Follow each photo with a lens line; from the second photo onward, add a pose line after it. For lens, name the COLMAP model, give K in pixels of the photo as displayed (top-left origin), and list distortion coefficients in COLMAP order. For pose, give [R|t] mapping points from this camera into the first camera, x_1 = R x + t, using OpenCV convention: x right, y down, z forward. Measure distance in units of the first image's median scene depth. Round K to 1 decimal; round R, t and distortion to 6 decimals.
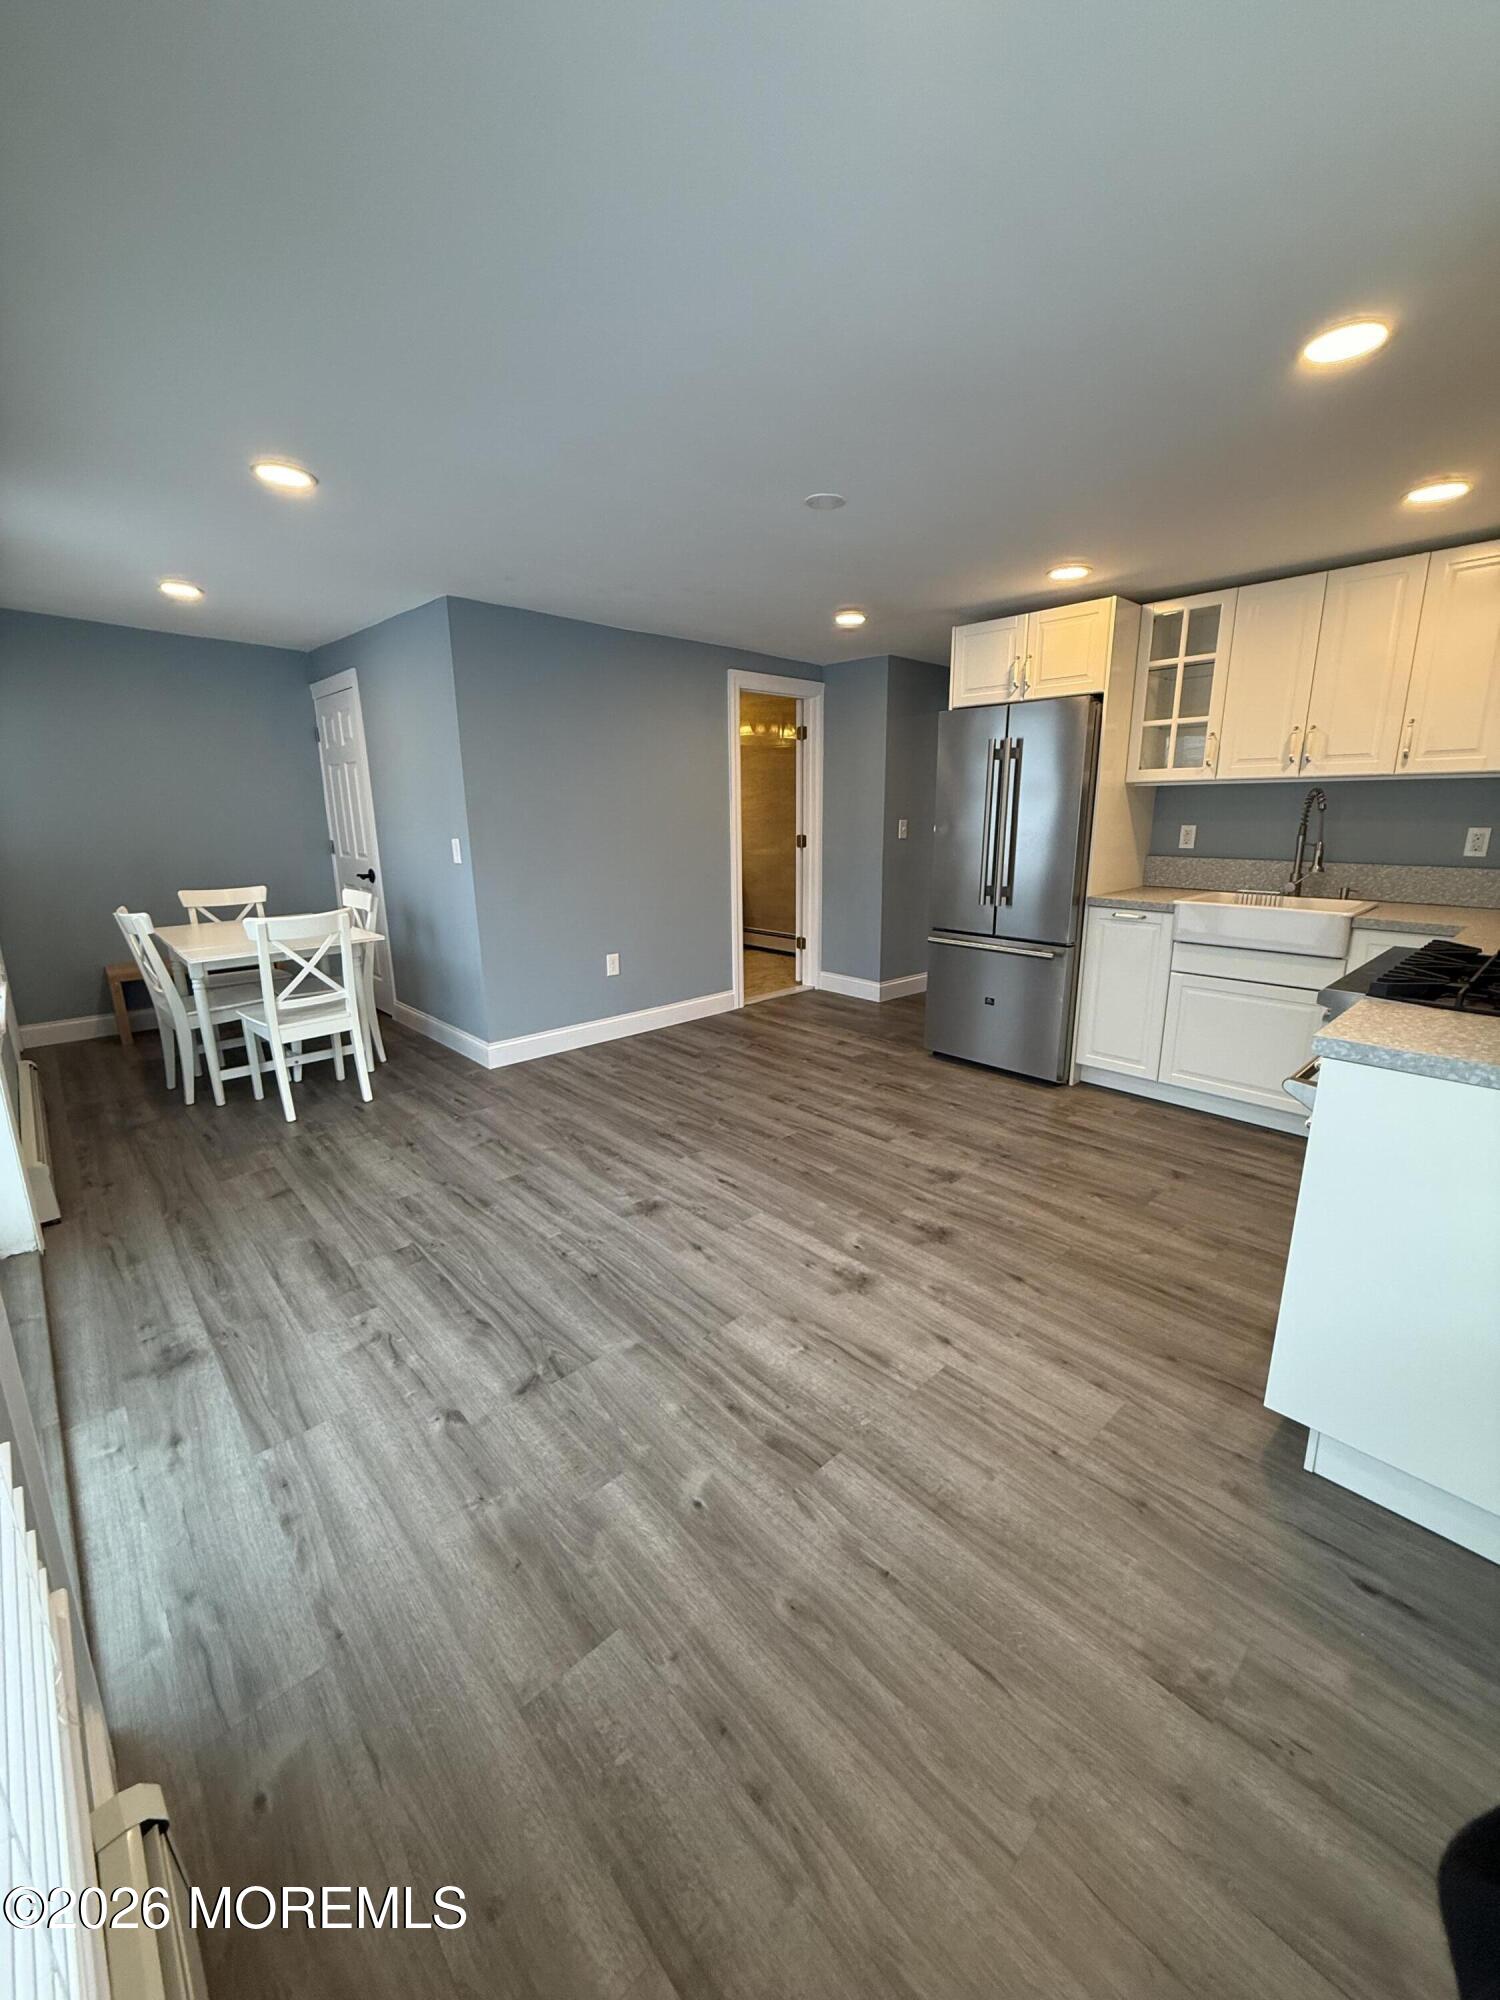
lens RADIAL K [[797.5, 0, 748.7], [0, 797.5, 994.7], [0, 0, 1]] dist [0.000781, 0.000554]
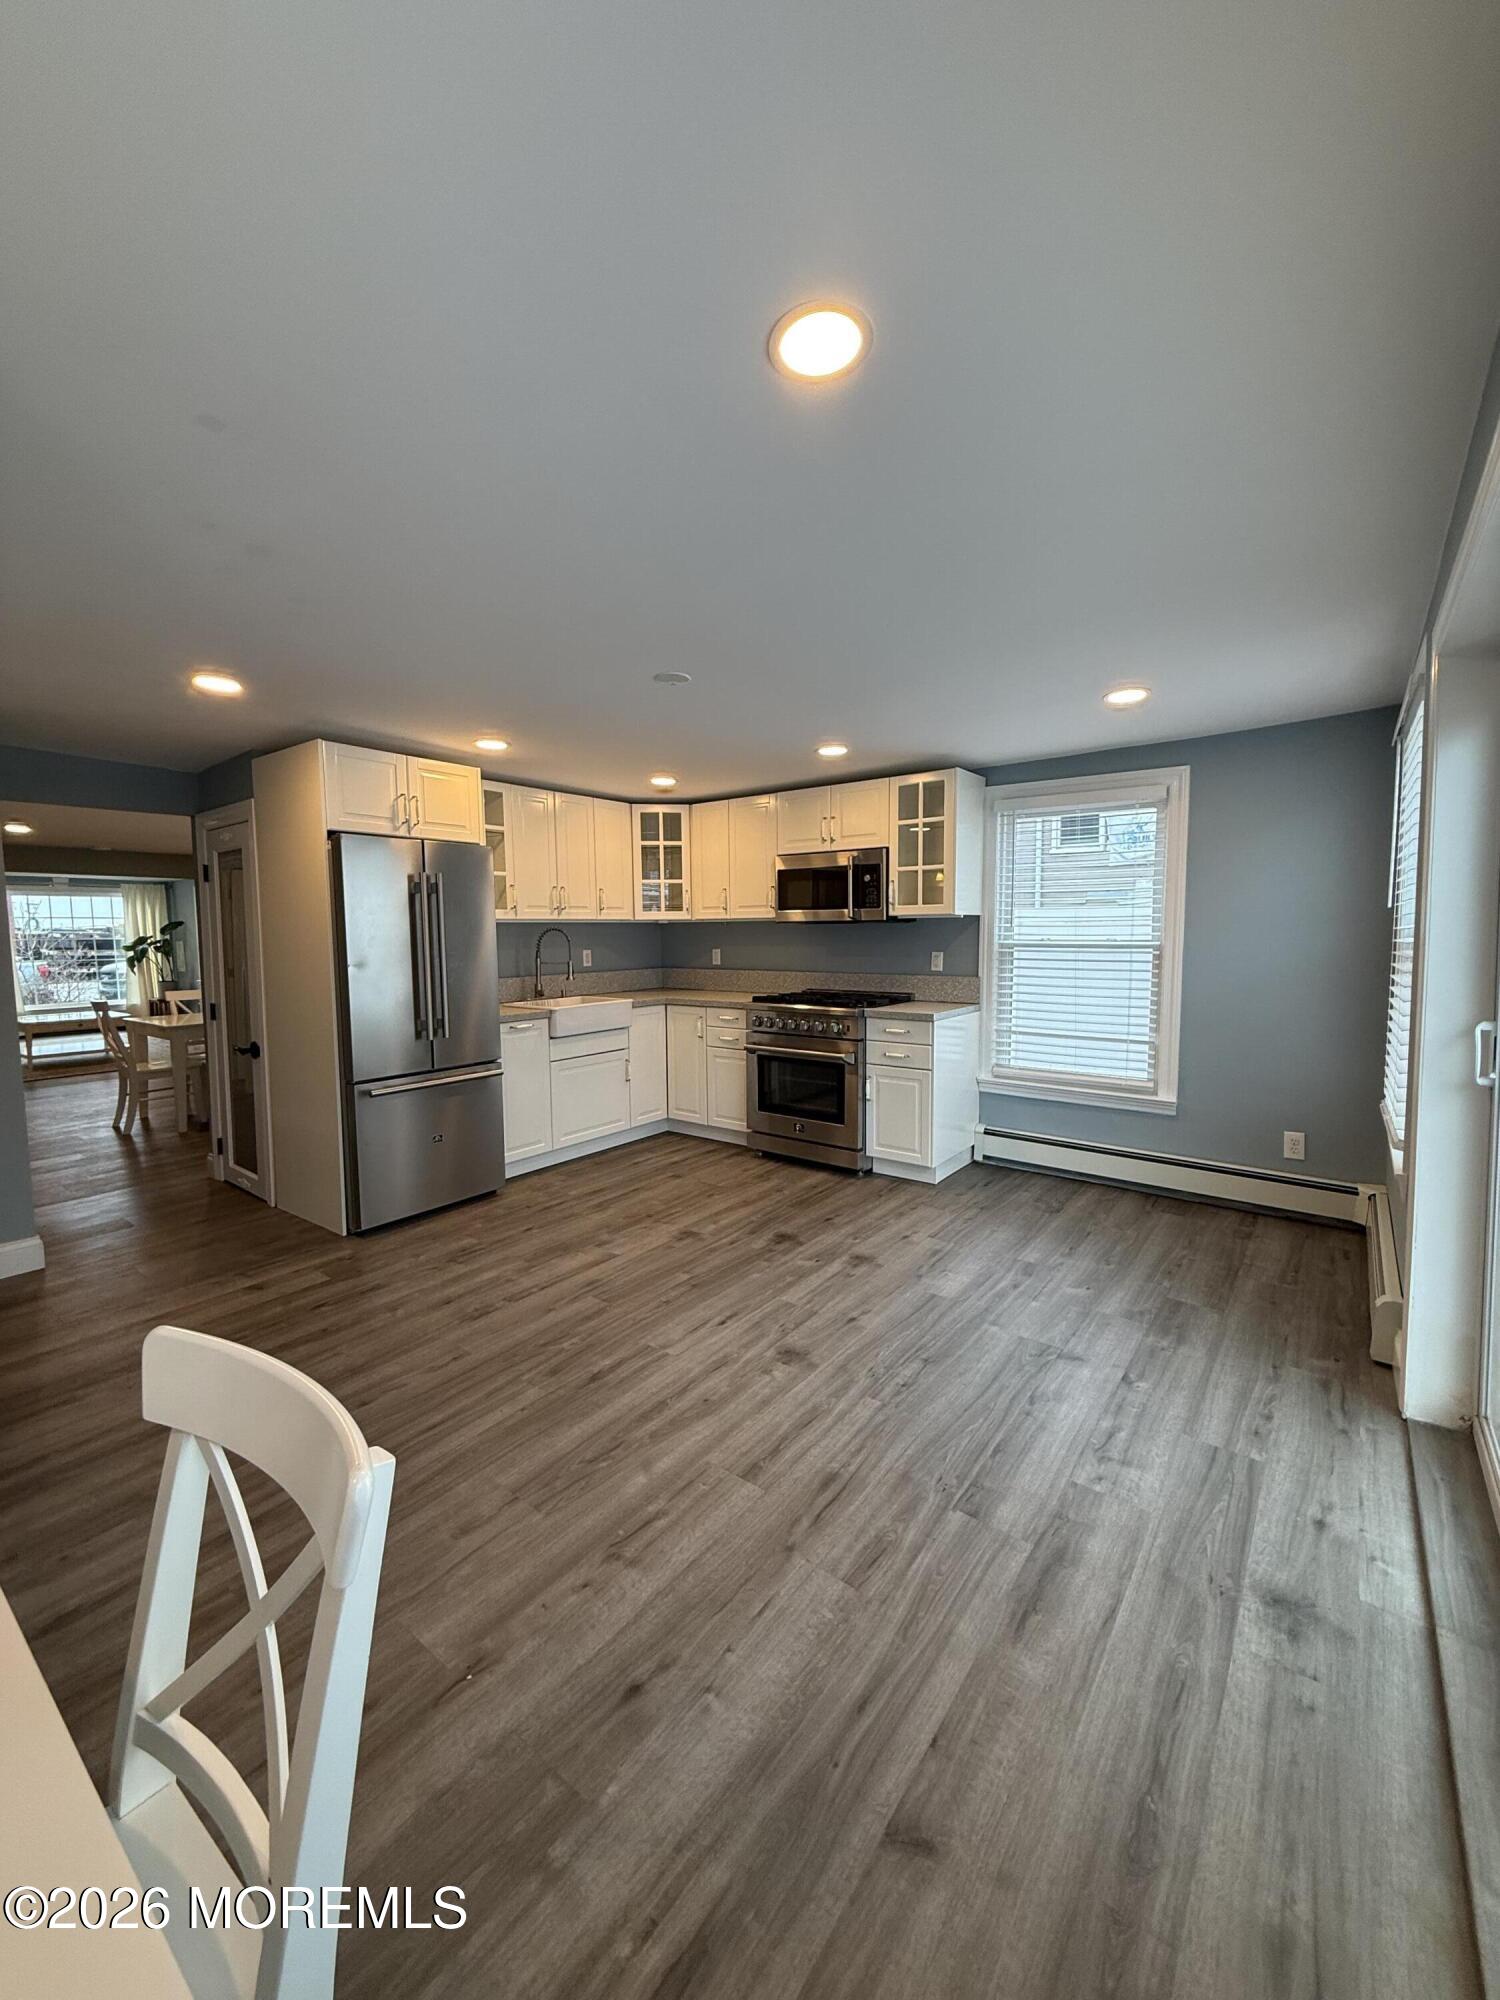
lens RADIAL K [[790.9, 0, 752.4], [0, 790.9, 1024.3], [0, 0, 1]] dist [-0.000715, -0.000454]
pose [[-0.181009, -0.102798, 0.978094, -1.021509], [0.240849, 0.959605, 0.145427, -0.256969], [-0.953534, 0.261897, -0.148939, 1.133316]]
